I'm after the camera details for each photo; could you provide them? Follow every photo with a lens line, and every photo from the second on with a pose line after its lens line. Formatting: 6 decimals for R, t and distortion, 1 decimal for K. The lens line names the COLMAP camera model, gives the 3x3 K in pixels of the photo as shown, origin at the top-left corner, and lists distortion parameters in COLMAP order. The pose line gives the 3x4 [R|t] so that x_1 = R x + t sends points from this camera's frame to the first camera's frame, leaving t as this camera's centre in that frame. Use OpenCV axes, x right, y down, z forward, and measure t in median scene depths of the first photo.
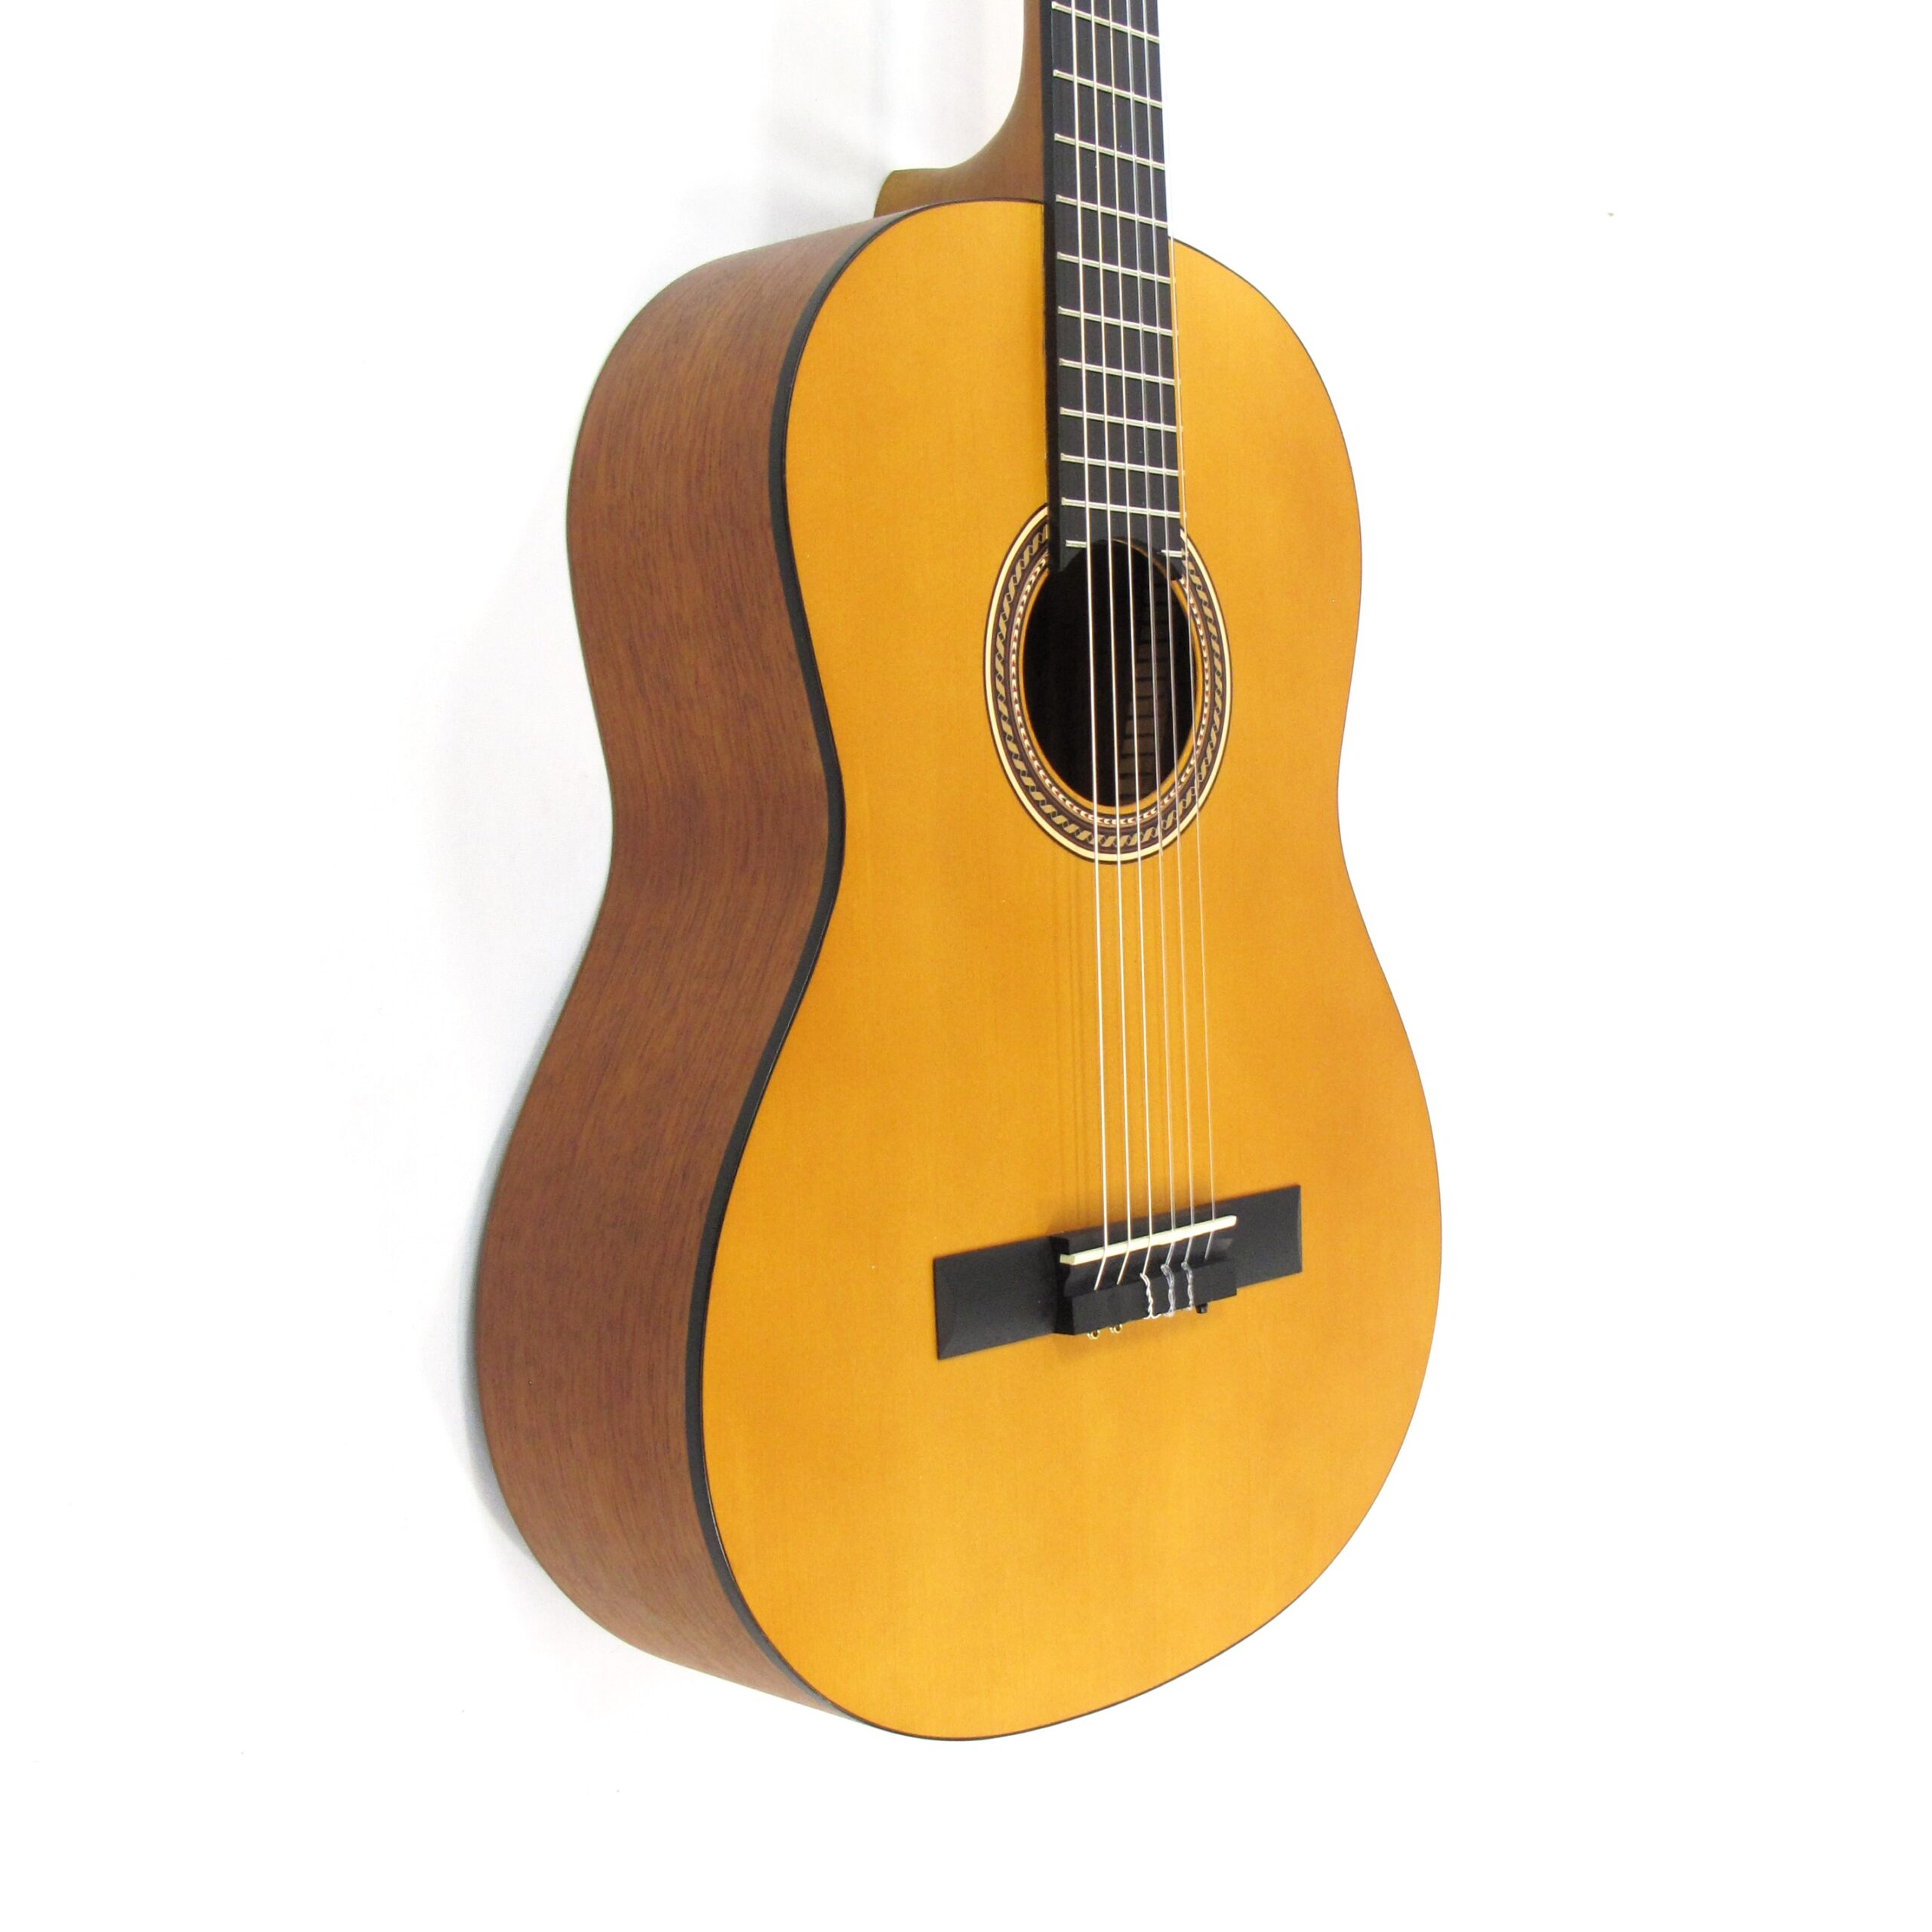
lens RADIAL K [[2493.3, 0, 966.0], [0, 2493.3, 966.0], [0, 0, 1]] dist [-0.003690, -1.802950]
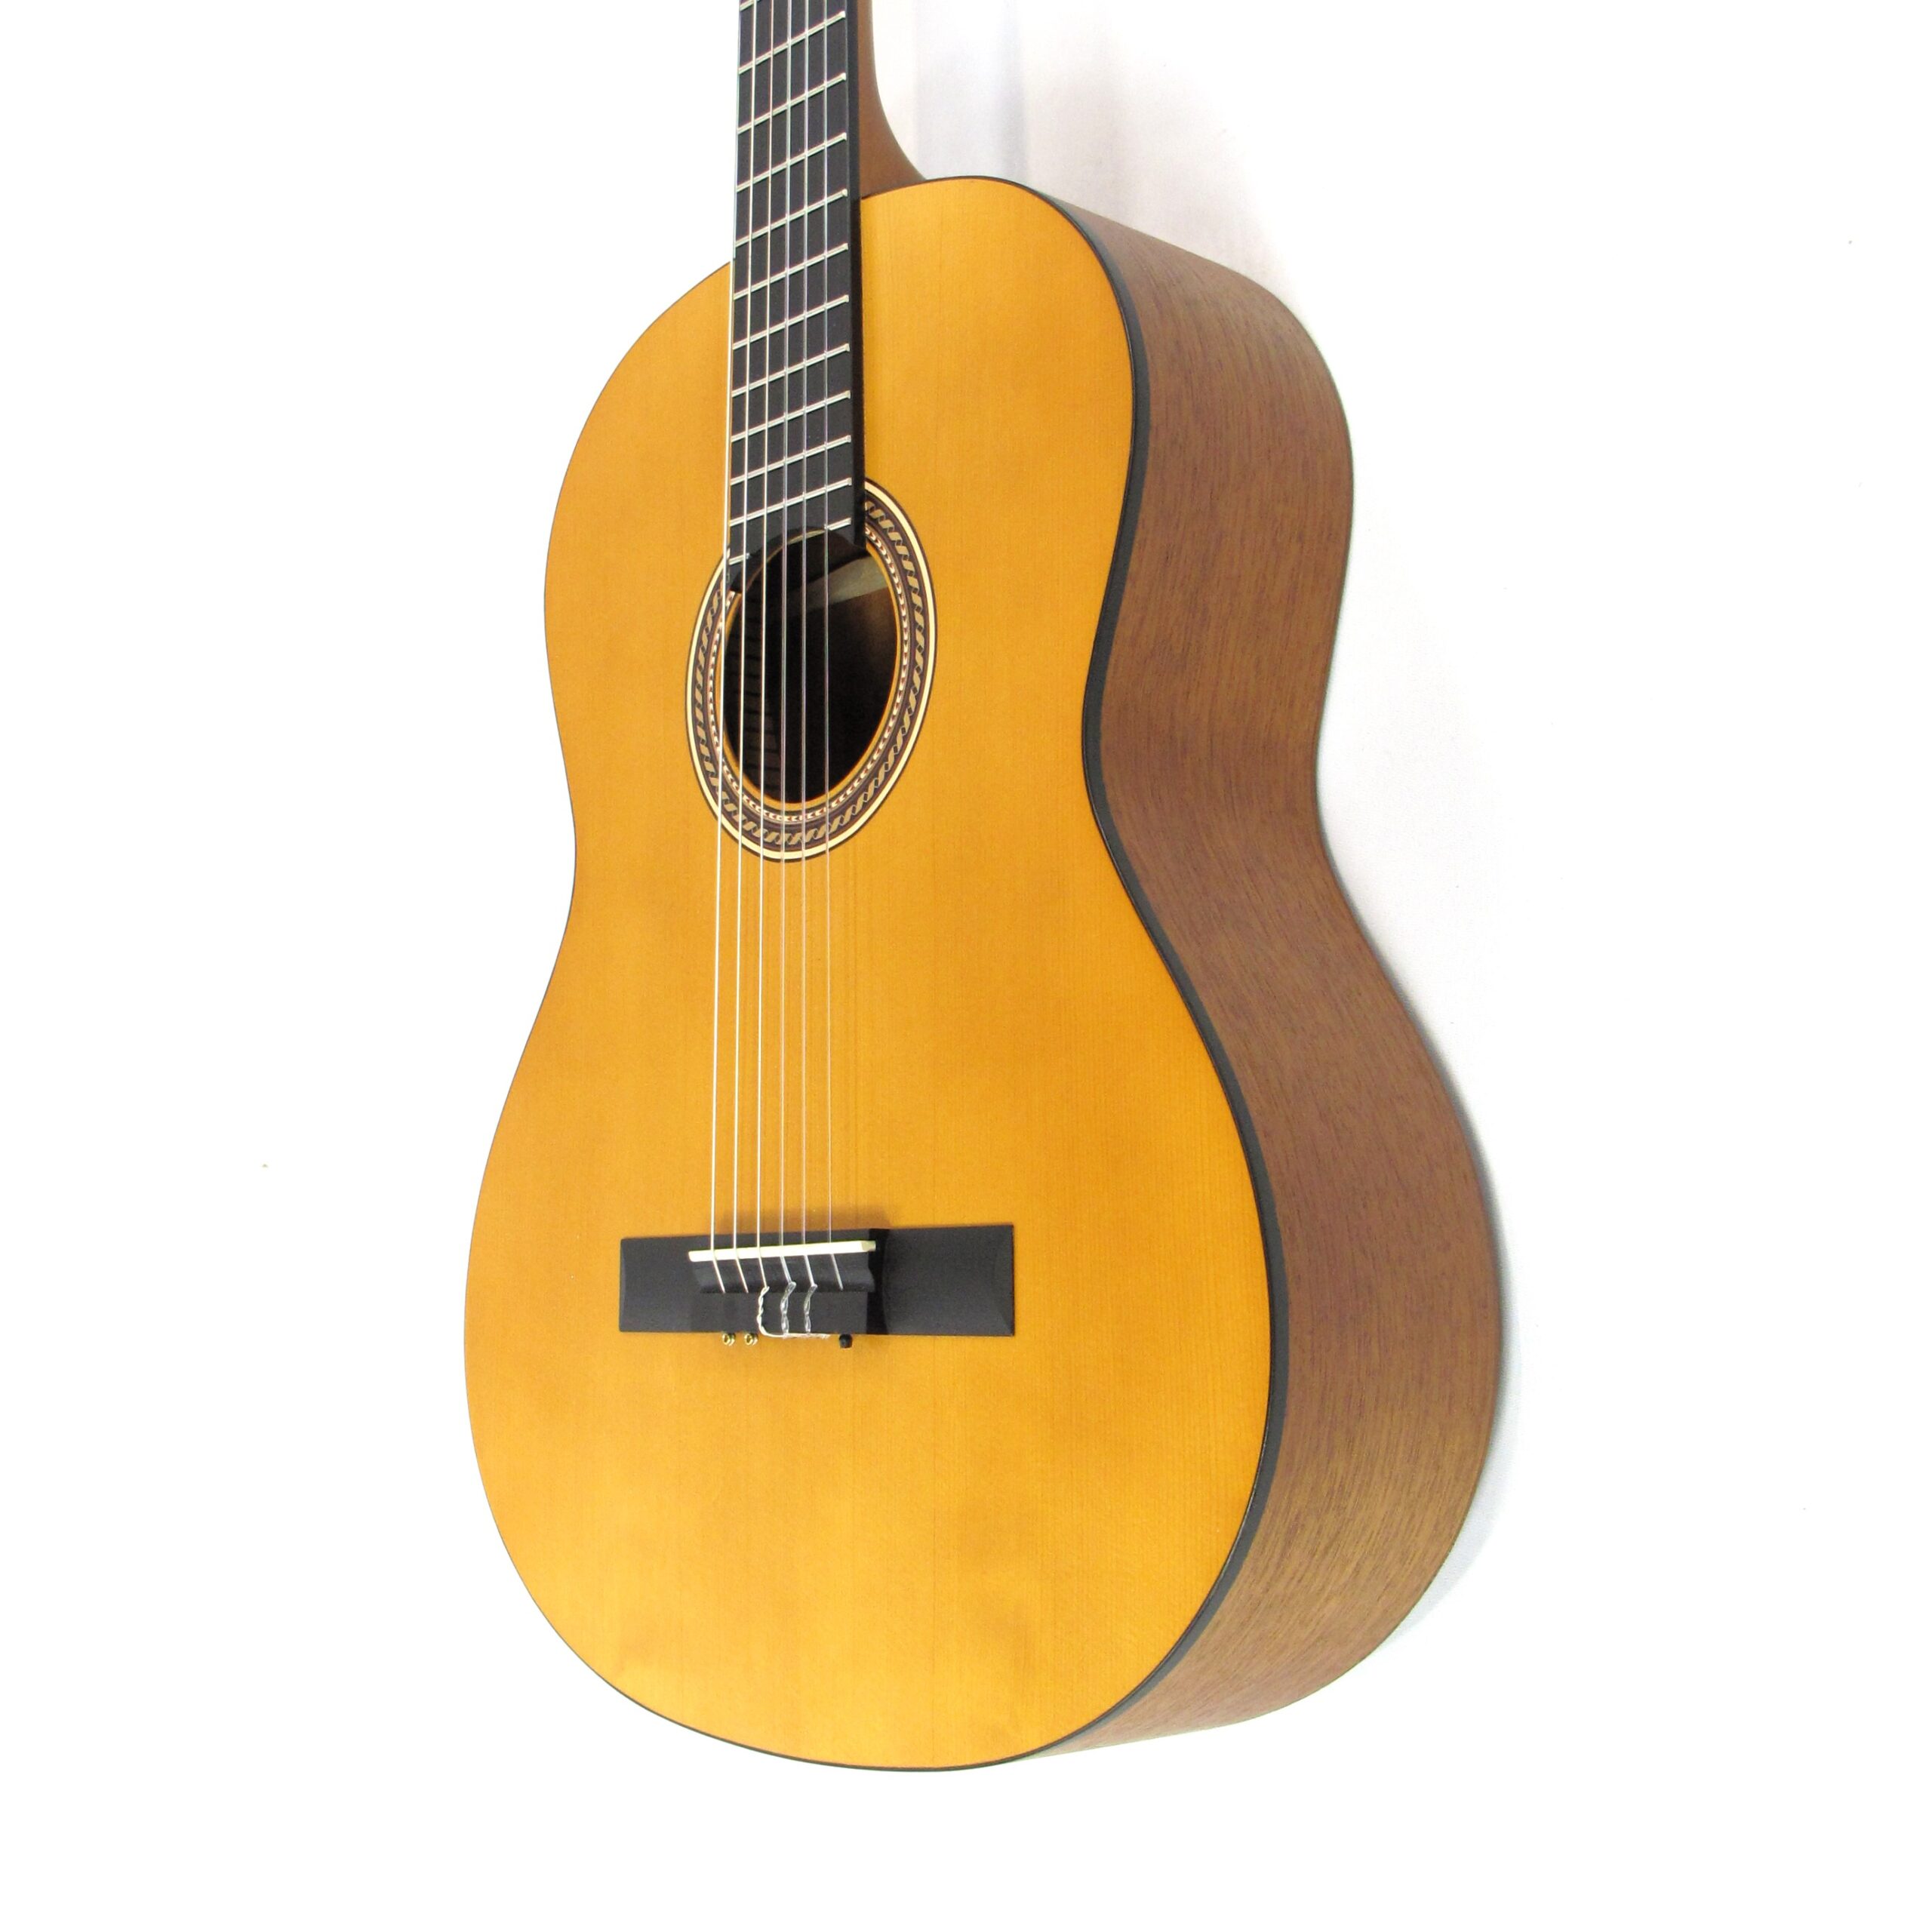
lens RADIAL K [[2493.3, 0, 966.0], [0, 2493.3, 966.0], [0, 0, 1]] dist [-0.003690, -1.802950]
pose [[-0.038446, -0.094689, -0.994764, 1.008138], [-0.034157, 0.995043, -0.093395, 0.087301], [0.998677, 0.030387, -0.041489, 1.098255]]
